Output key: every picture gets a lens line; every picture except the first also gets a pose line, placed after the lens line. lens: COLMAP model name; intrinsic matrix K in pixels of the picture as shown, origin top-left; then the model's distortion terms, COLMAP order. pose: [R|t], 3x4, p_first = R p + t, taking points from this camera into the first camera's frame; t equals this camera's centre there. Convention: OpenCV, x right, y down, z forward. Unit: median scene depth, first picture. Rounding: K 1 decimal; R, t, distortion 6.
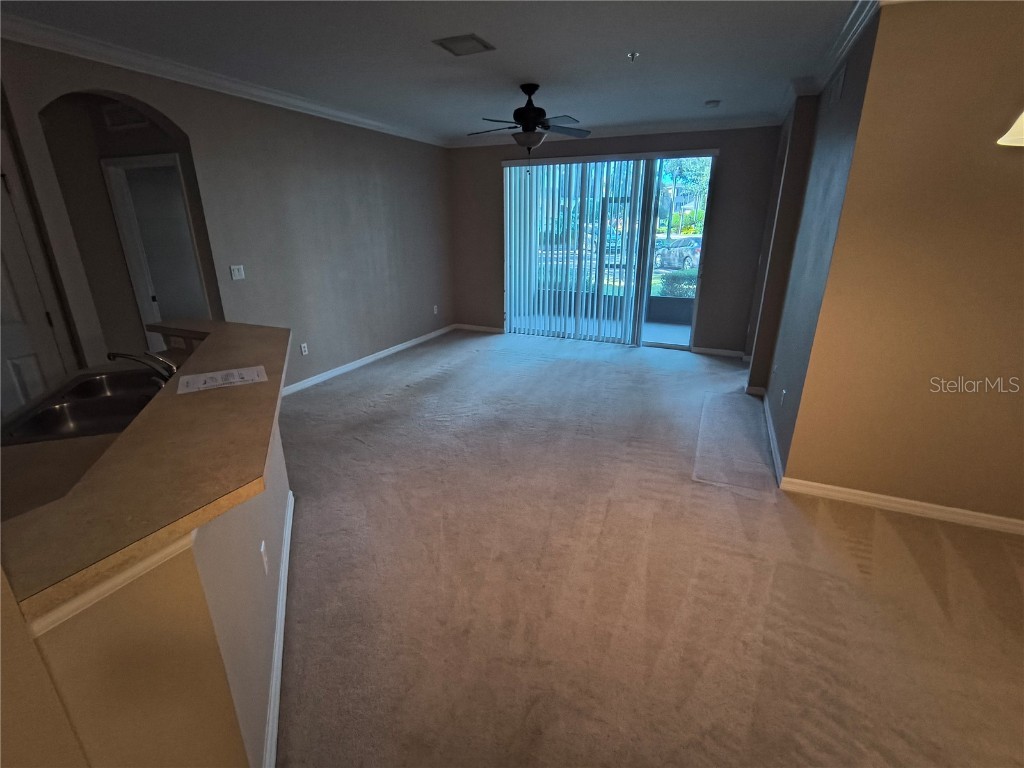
lens RADIAL K [[473.6, 0, 512.0], [0, 473.6, 384.0], [0, 0, 1]] dist [0.001644, 0.000047]
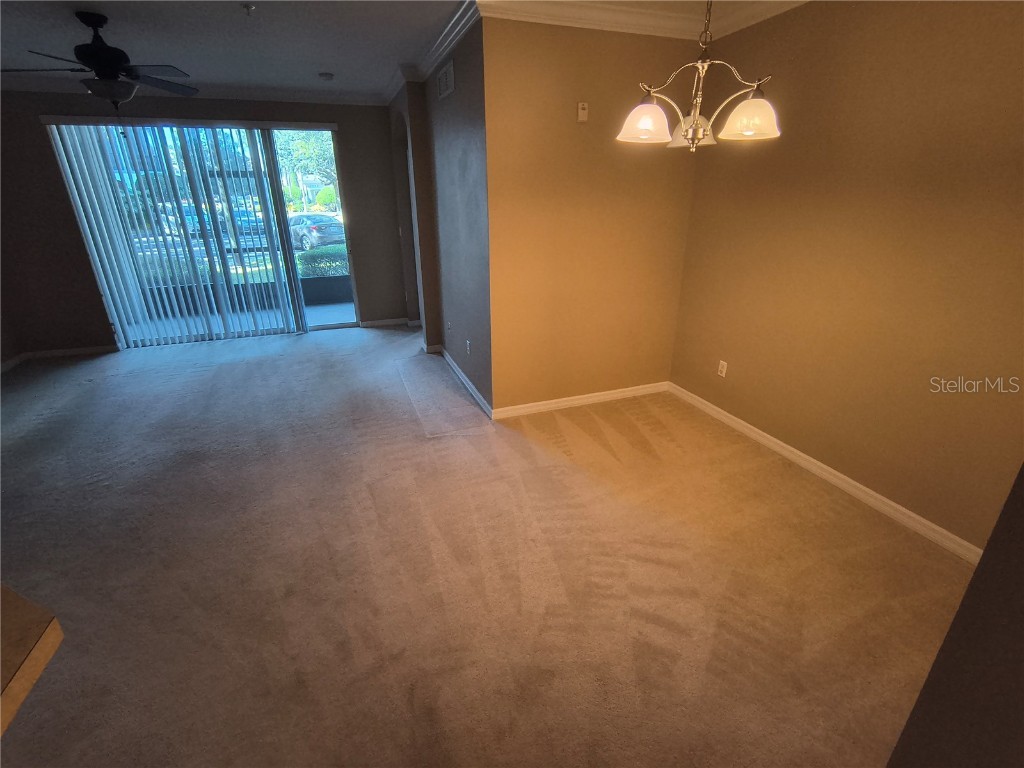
lens RADIAL K [[473.6, 0, 512.0], [0, 473.6, 384.0], [0, 0, 1]] dist [0.001644, 0.000047]
pose [[0.725193, -0.264675, 0.635643, -0.095537], [0.237321, 0.962681, 0.130095, -0.008176], [-0.646354, 0.056507, 0.760943, 0.029603]]
